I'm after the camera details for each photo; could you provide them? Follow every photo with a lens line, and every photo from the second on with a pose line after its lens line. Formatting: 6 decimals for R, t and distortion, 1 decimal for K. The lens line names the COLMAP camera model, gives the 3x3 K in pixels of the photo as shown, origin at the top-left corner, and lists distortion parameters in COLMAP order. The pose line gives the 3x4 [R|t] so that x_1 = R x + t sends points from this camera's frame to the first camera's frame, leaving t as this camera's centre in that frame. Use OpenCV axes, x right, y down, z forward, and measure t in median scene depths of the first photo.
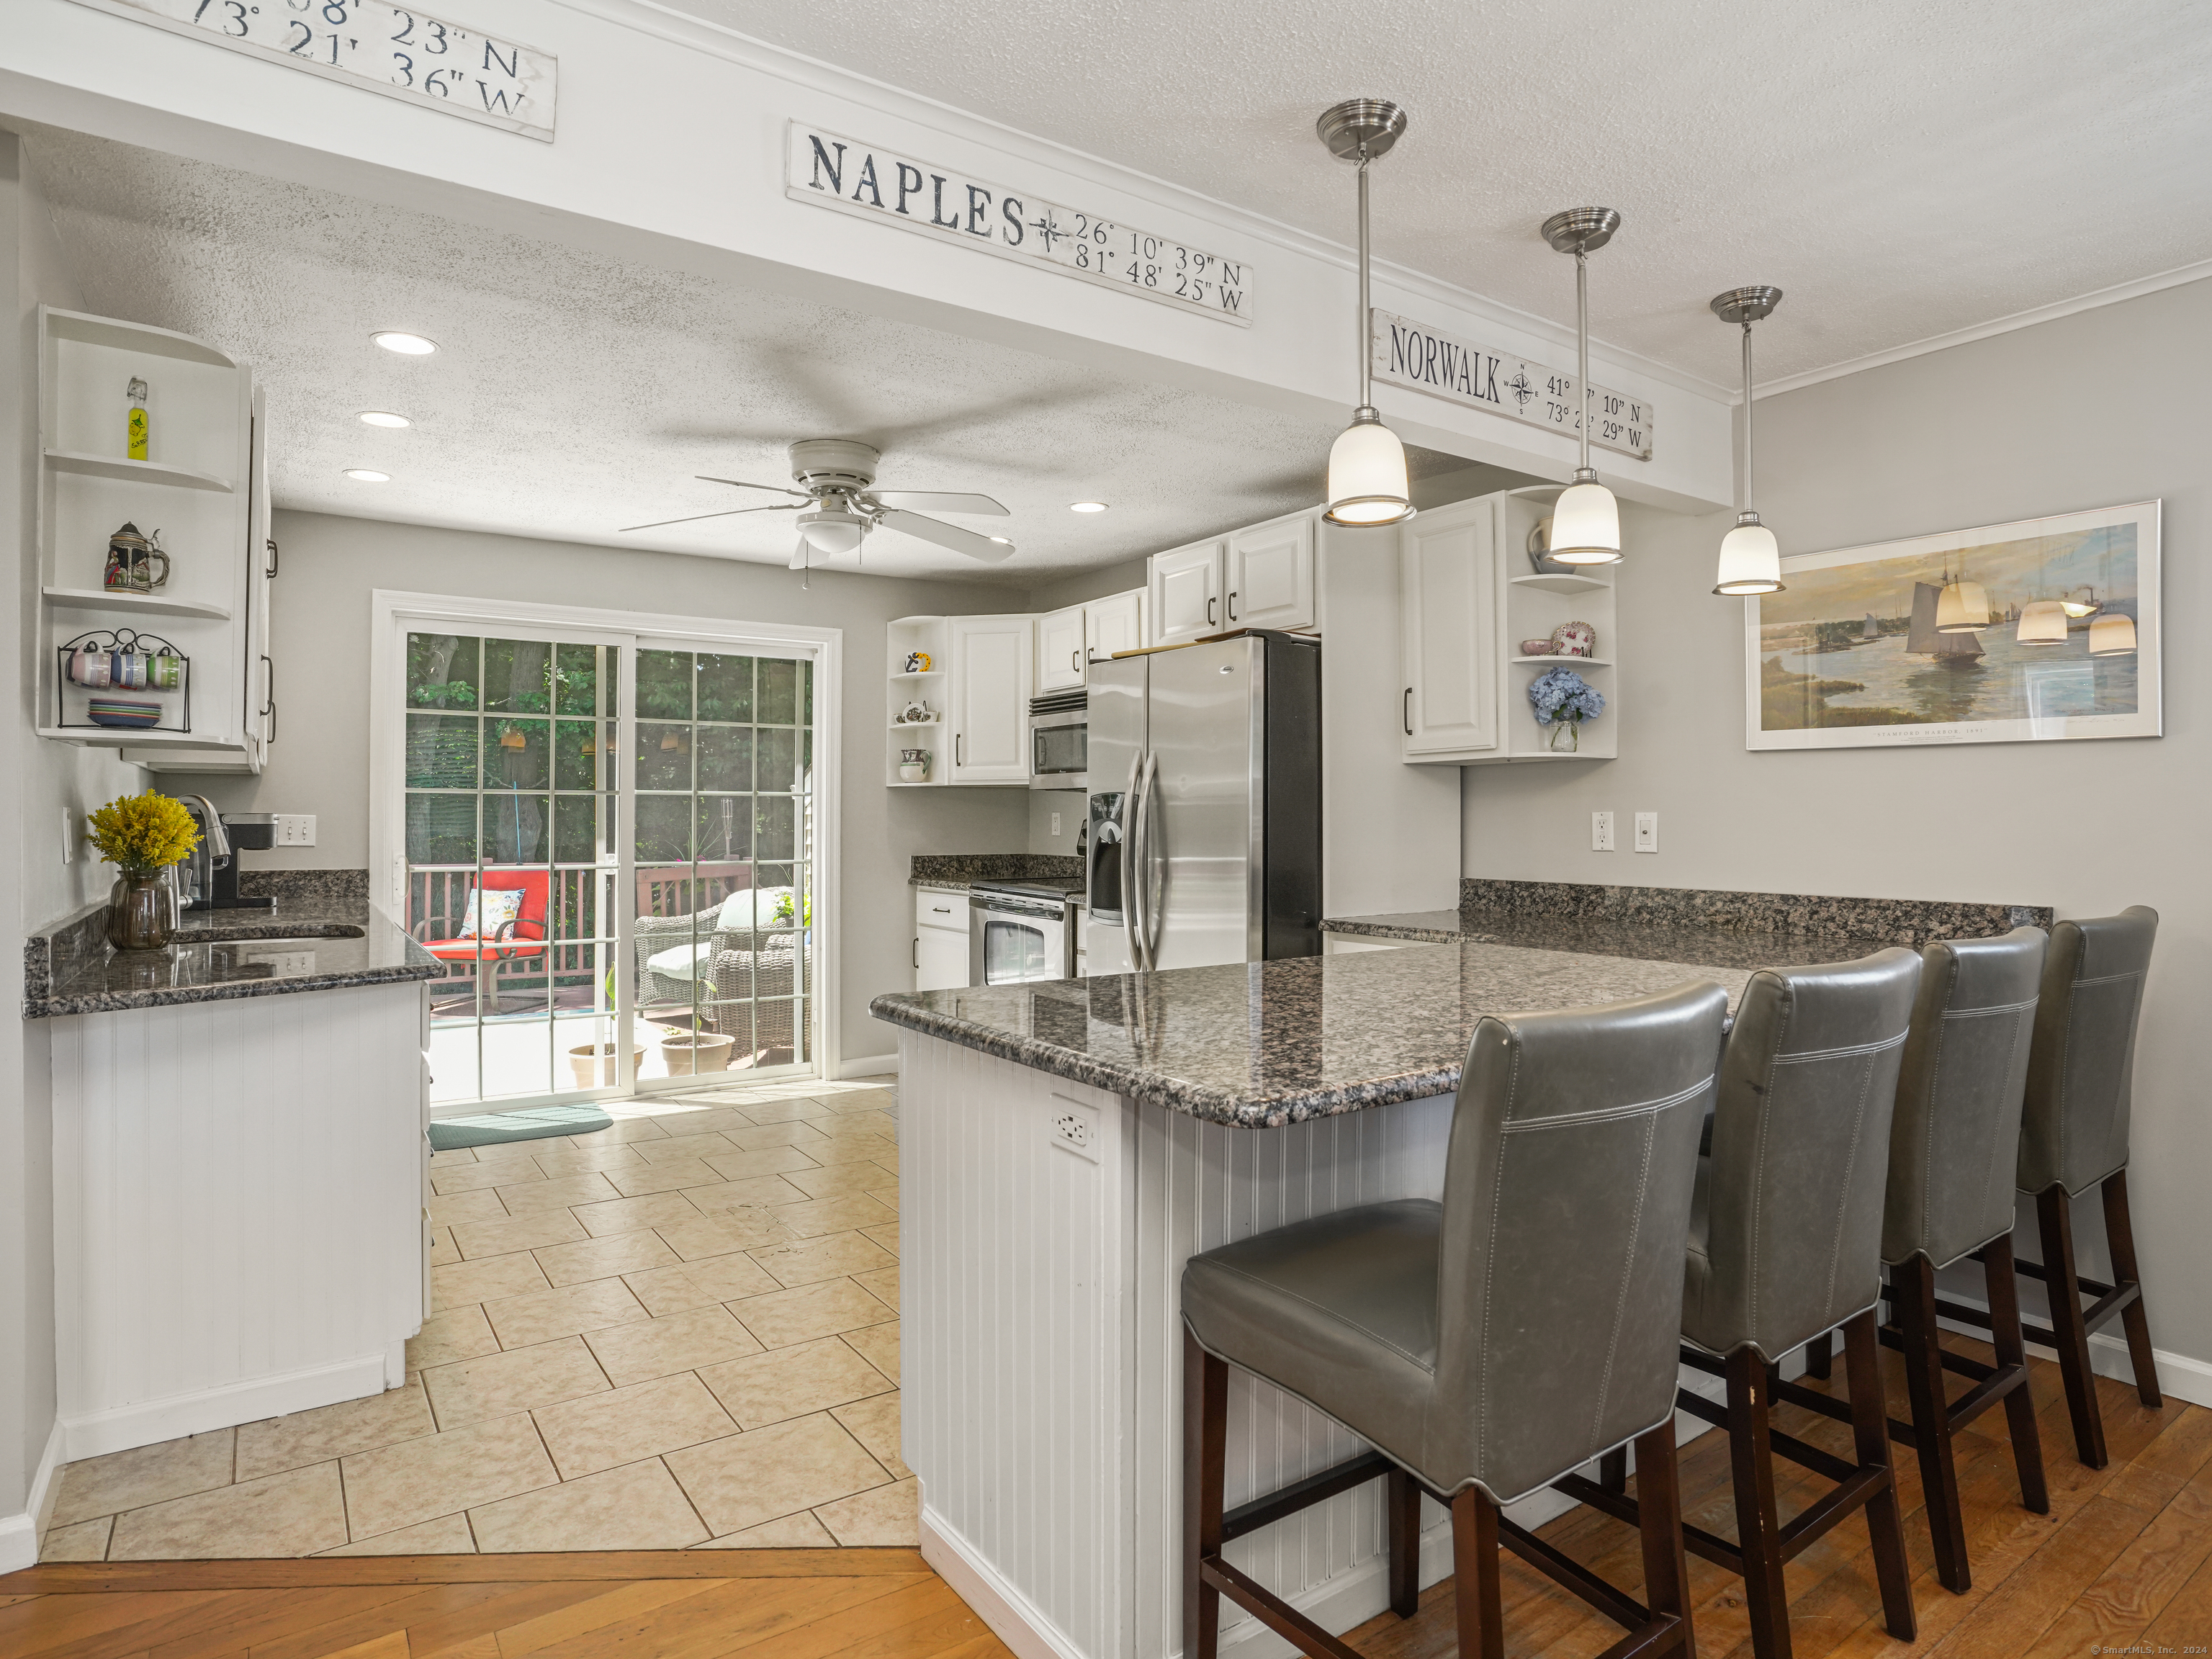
lens RADIAL K [[1243.0, 0, 1110.9], [0, 1243.0, 813.7], [0, 0, 1]] dist [-0.081211, 0.042274]
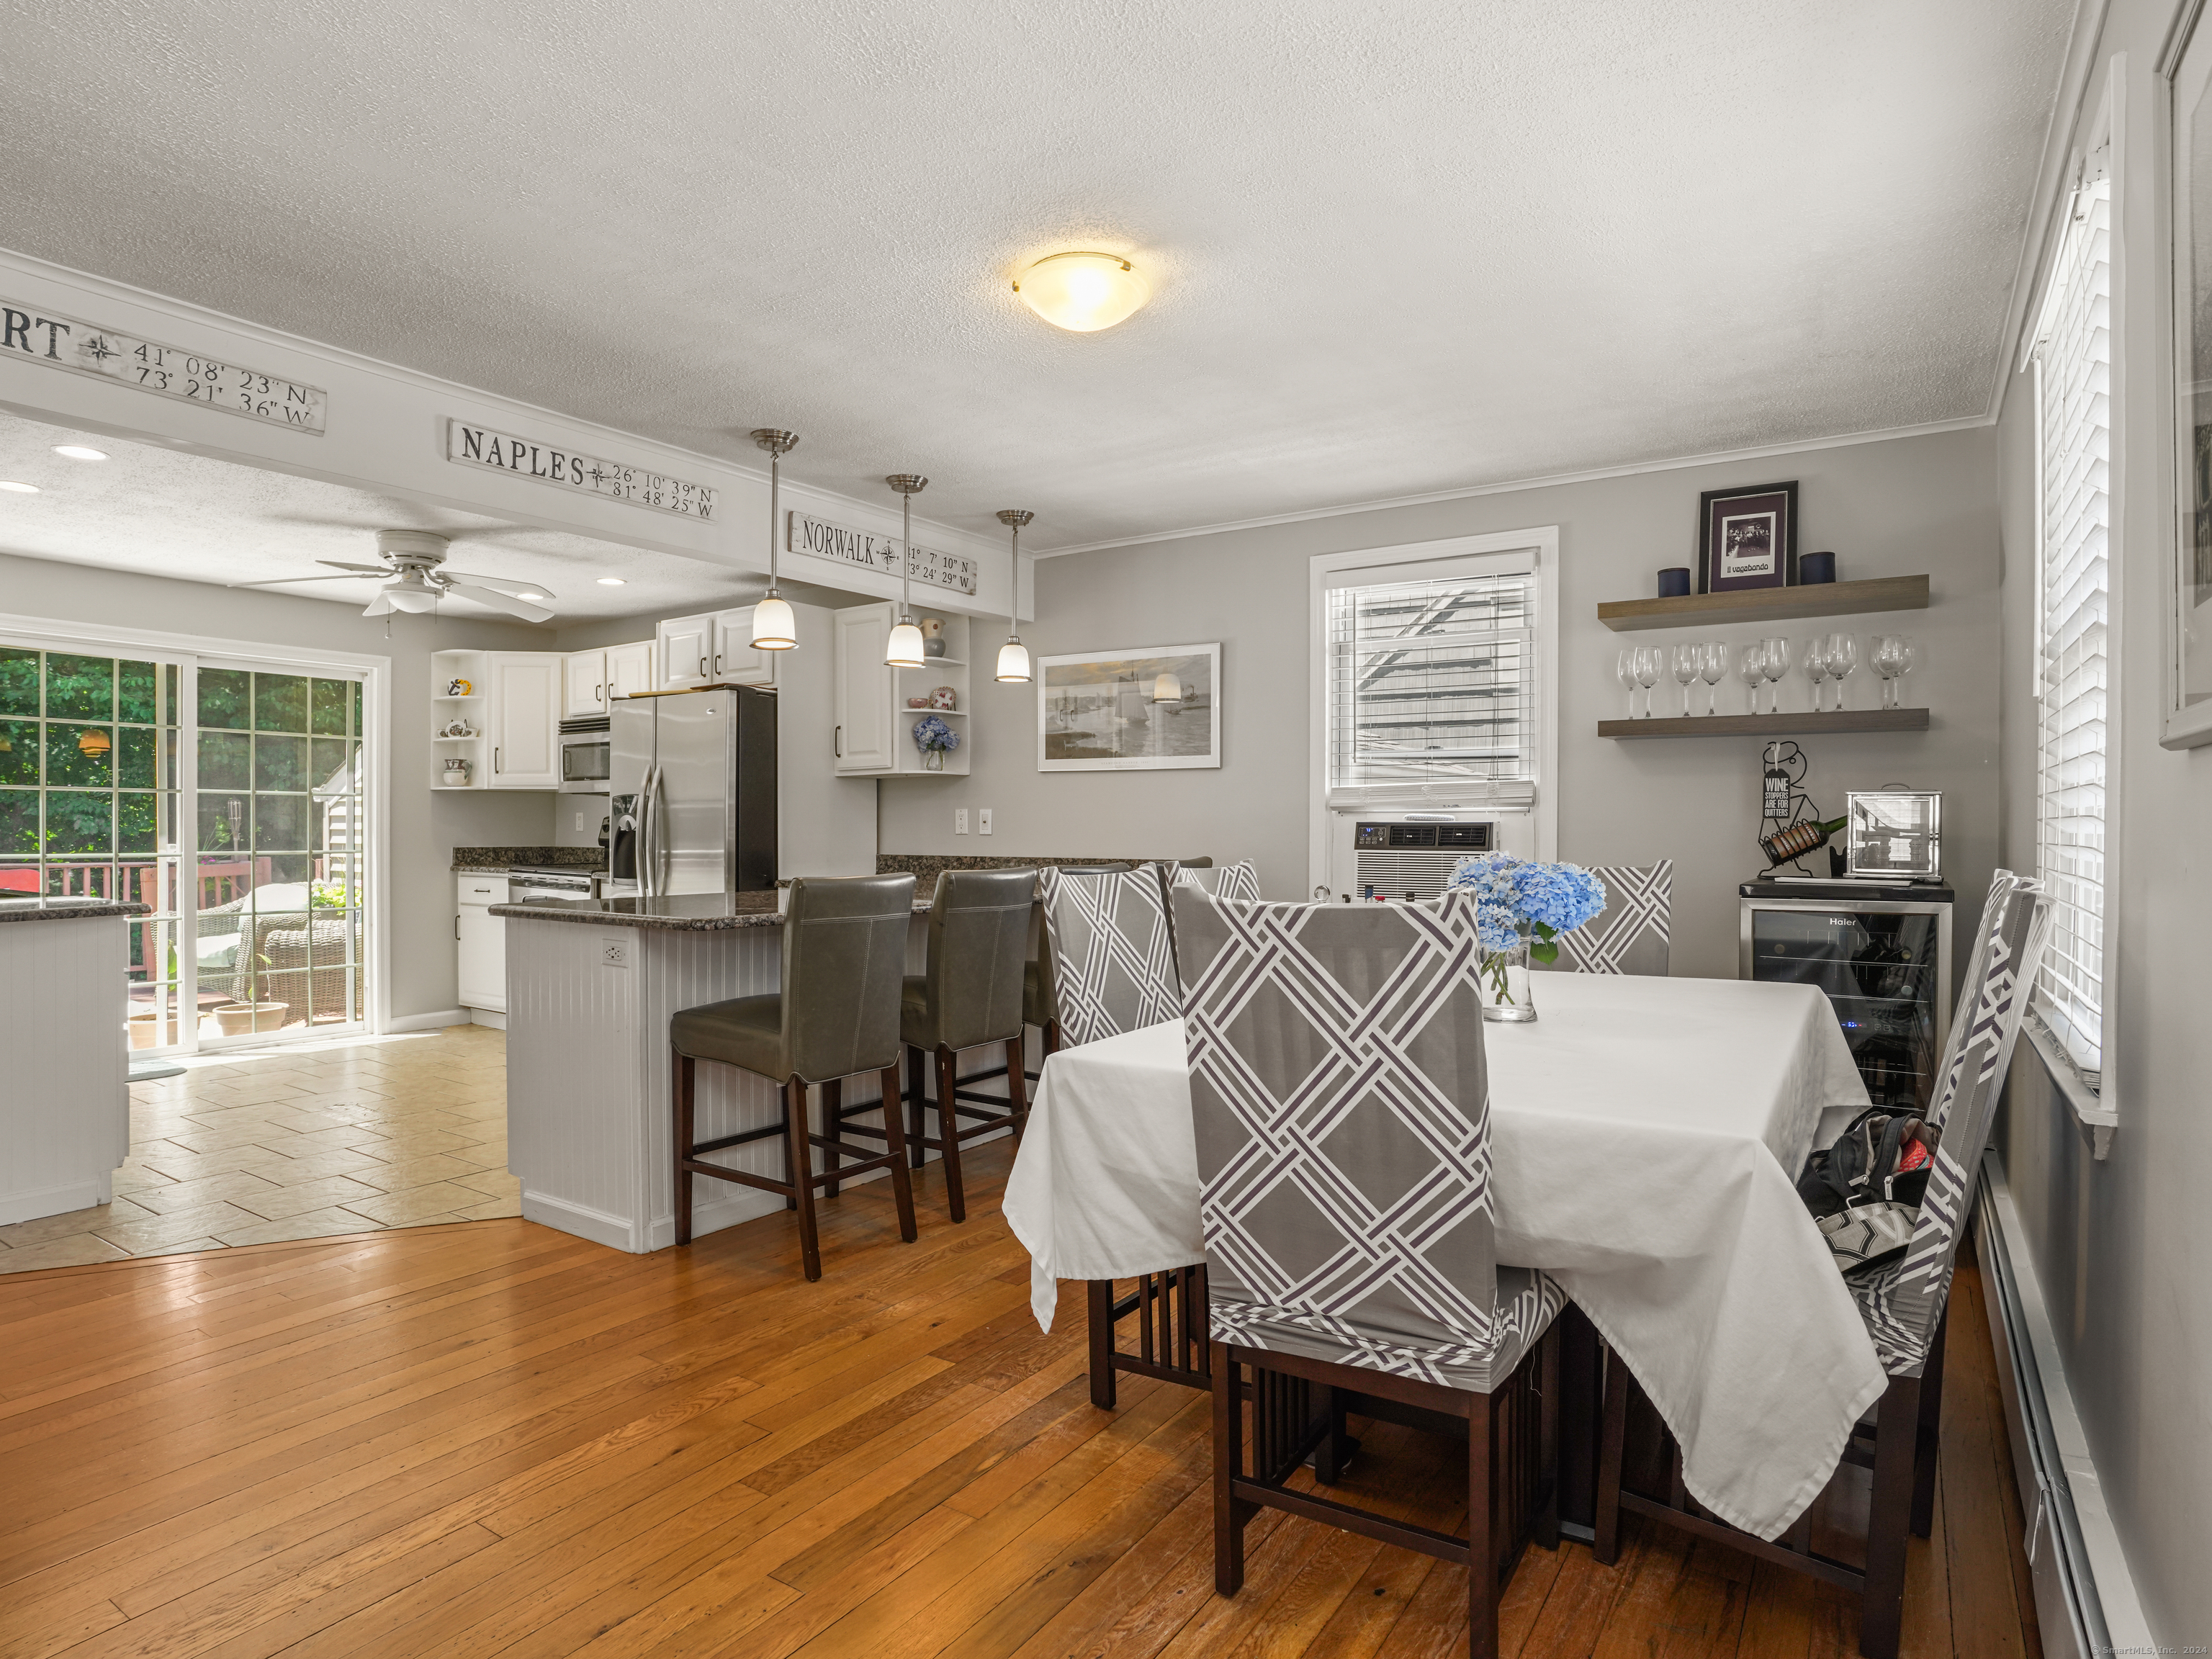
lens RADIAL K [[1221.5, 0, 1089.9], [0, 1221.5, 841.7], [0, 0, 1]] dist [-0.072866, 0.037446]
pose [[0.932185, -0.001982, 0.361978, -0.008448], [-0.002650, 0.999921, 0.012299, 0.018416], [-0.361974, -0.012424, 0.932105, -0.458549]]
